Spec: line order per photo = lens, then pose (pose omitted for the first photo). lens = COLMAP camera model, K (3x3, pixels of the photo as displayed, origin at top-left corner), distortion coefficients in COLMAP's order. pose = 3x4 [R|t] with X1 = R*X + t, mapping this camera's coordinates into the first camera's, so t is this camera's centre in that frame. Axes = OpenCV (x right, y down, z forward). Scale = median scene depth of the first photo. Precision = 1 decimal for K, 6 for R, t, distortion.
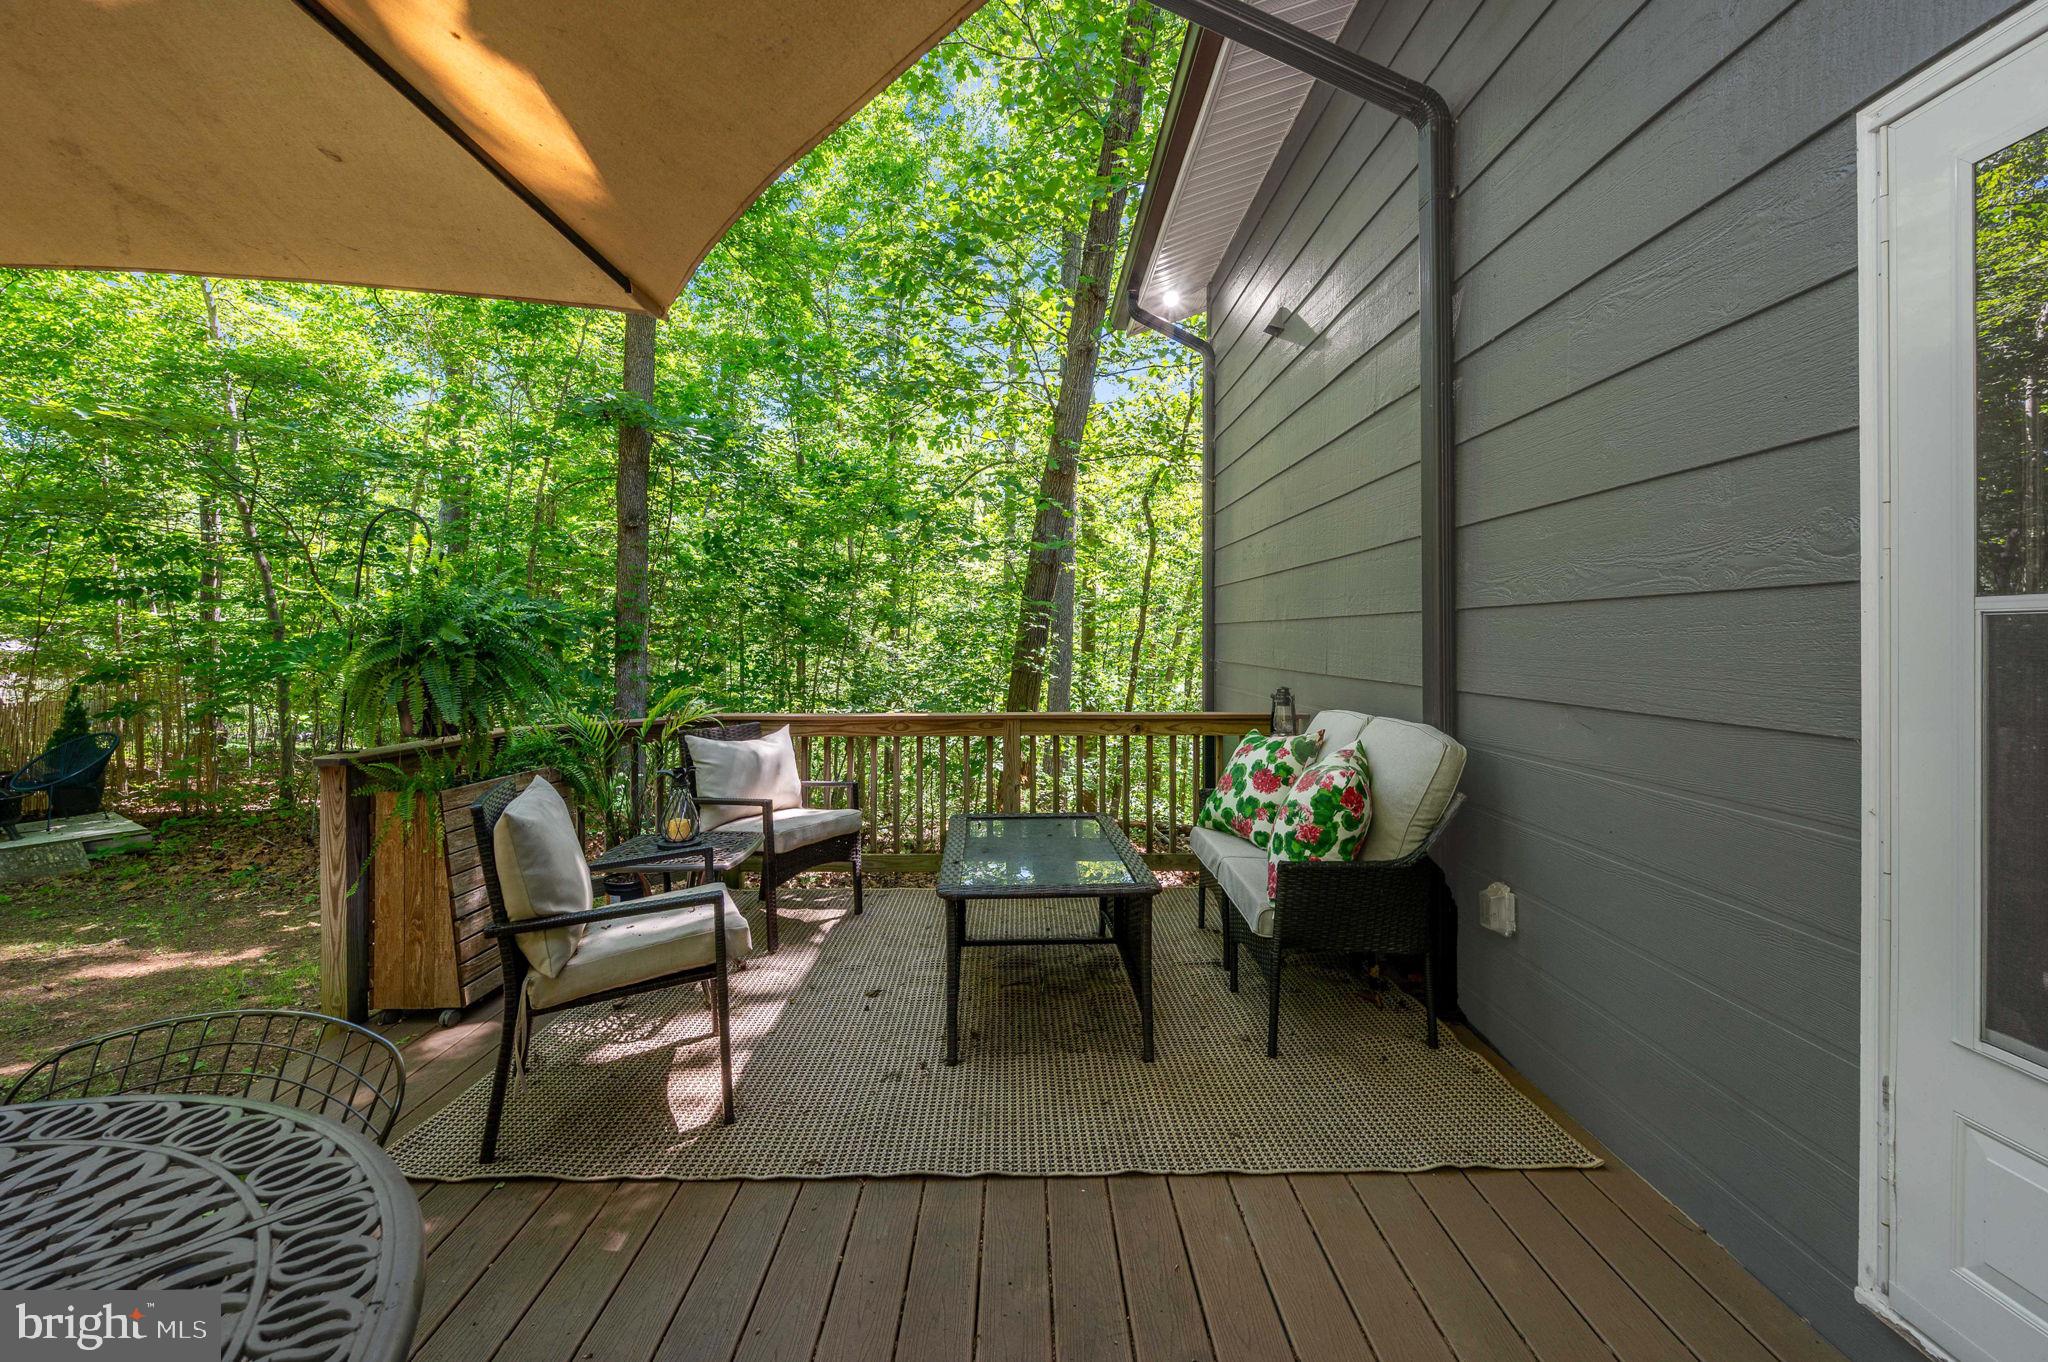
lens RADIAL K [[834.9, 0, 1064.4], [0, 834.9, 642.5], [0, 0, 1]] dist [0.001070, -0.000047]
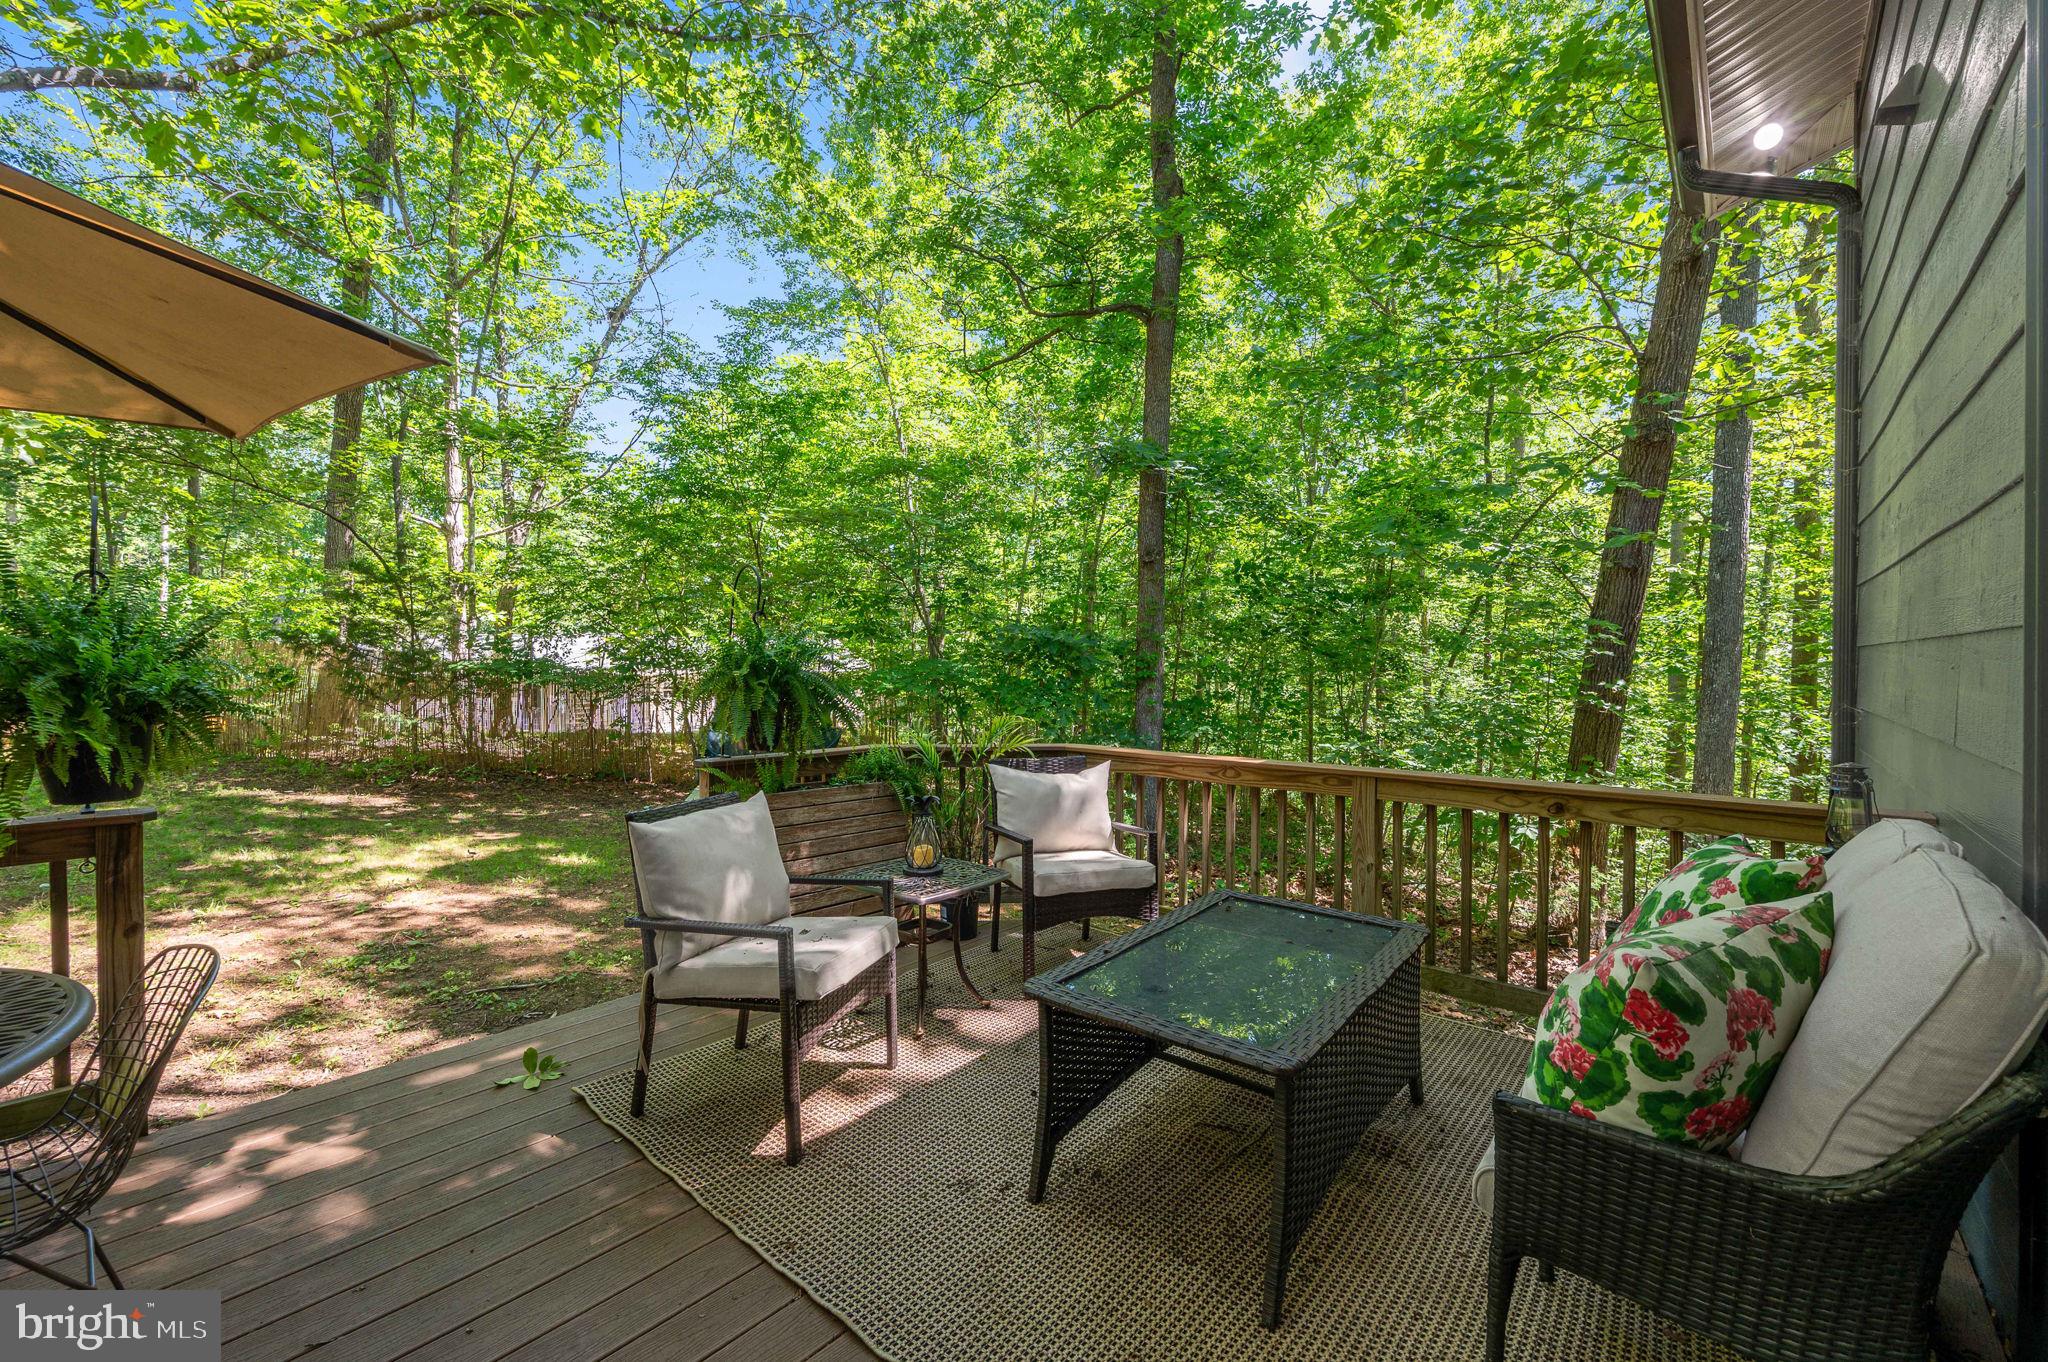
lens RADIAL K [[834.9, 0, 1035.8], [0, 834.9, 675.6], [0, 0, 1]] dist [0.001070, -0.000047]
pose [[0.735488, 0.009952, -0.677465, 0.391936], [-0.004000, 0.999938, 0.010346, -0.012460], [0.677526, -0.004899, 0.735482, 0.387852]]
